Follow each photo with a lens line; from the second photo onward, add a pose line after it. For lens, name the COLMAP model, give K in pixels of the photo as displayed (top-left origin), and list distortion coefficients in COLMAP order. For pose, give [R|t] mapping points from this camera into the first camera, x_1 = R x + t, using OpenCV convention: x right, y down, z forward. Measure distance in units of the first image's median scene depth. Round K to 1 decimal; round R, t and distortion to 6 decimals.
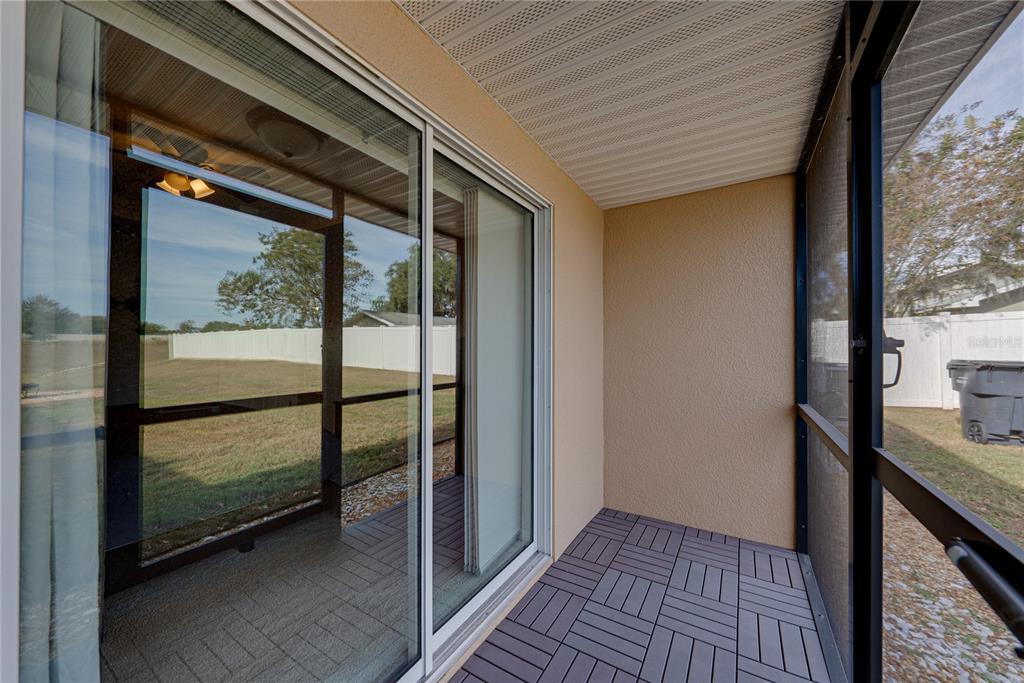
lens RADIAL K [[373.9, 0, 515.5], [0, 373.9, 342.8], [0, 0, 1]] dist [-0.009836, 0.000145]
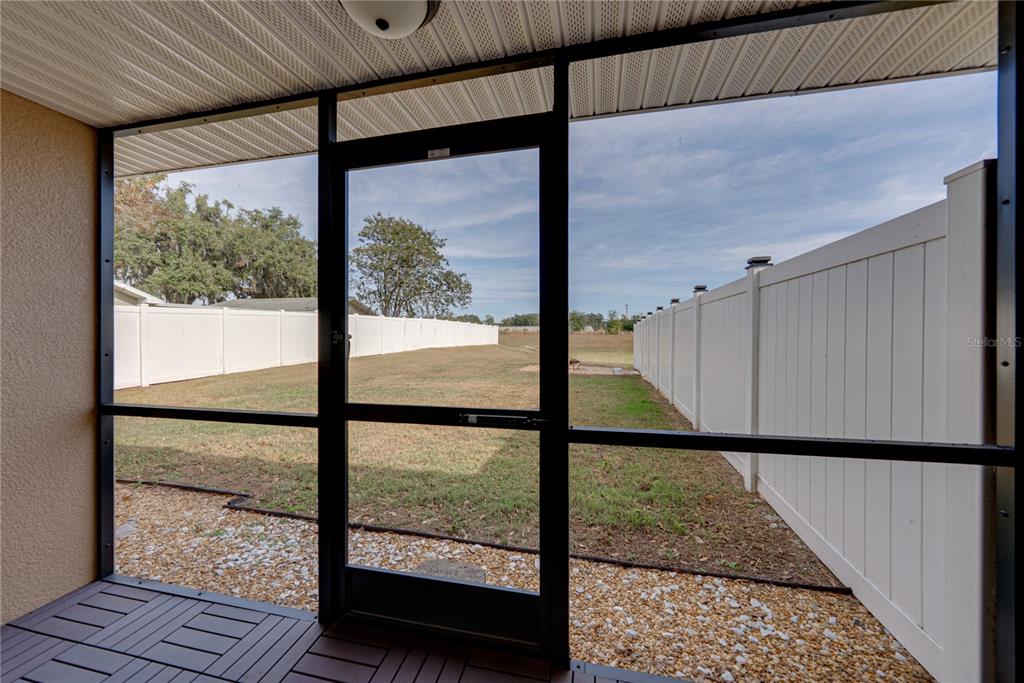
lens RADIAL K [[373.9, 0, 515.5], [0, 373.9, 342.8], [0, 0, 1]] dist [-0.009836, 0.000145]
pose [[-0.325535, -0.023043, 0.945249, -0.449418], [-0.005264, 0.999732, 0.022559, -0.007617], [-0.945515, 0.002368, -0.325569, 0.486660]]
